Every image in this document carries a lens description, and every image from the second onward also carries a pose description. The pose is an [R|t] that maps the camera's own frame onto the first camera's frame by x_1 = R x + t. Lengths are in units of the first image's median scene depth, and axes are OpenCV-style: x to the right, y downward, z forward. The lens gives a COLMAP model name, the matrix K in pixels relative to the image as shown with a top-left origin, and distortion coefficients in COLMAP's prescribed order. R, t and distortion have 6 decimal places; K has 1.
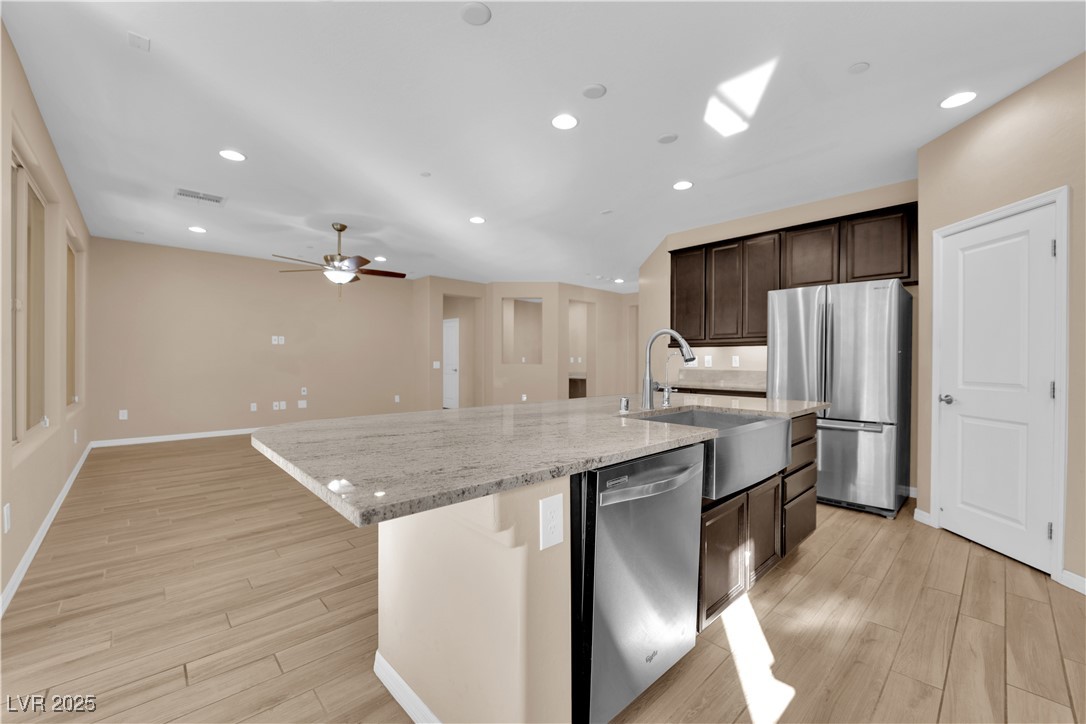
lens RADIAL K [[438.6, 0, 539.3], [0, 438.6, 360.9], [0, 0, 1]] dist [0.000737, -0.000780]
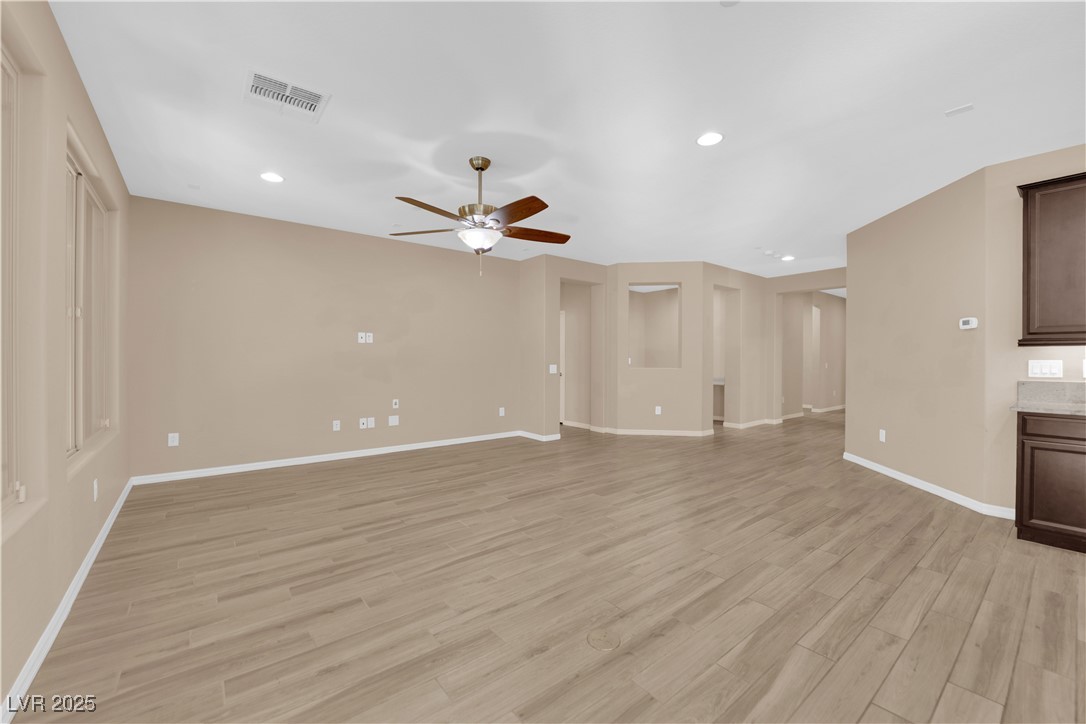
lens RADIAL K [[438.6, 0, 546.0], [0, 438.6, 360.9], [0, 0, 1]] dist [0.000737, -0.000780]
pose [[0.997667, -0.001310, -0.068253, -0.301538], [0.001475, 0.999996, 0.002380, -0.011079], [0.068249, -0.002475, 0.997665, 0.339564]]
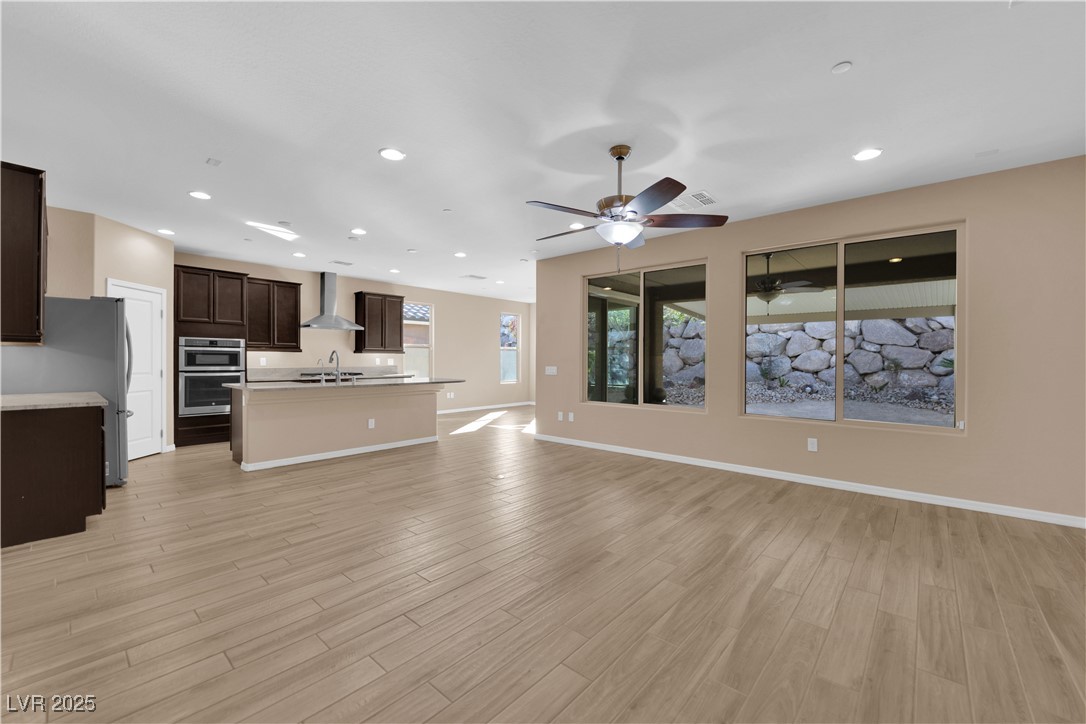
lens RADIAL K [[438.6, 0, 546.0], [0, 438.6, 362.7], [0, 0, 1]] dist [0.000737, -0.000780]
pose [[-0.994266, -0.008974, -0.106563, -0.280309], [-0.009771, 0.999928, 0.006958, -0.013522], [0.106492, 0.007959, -0.994282, 1.524107]]
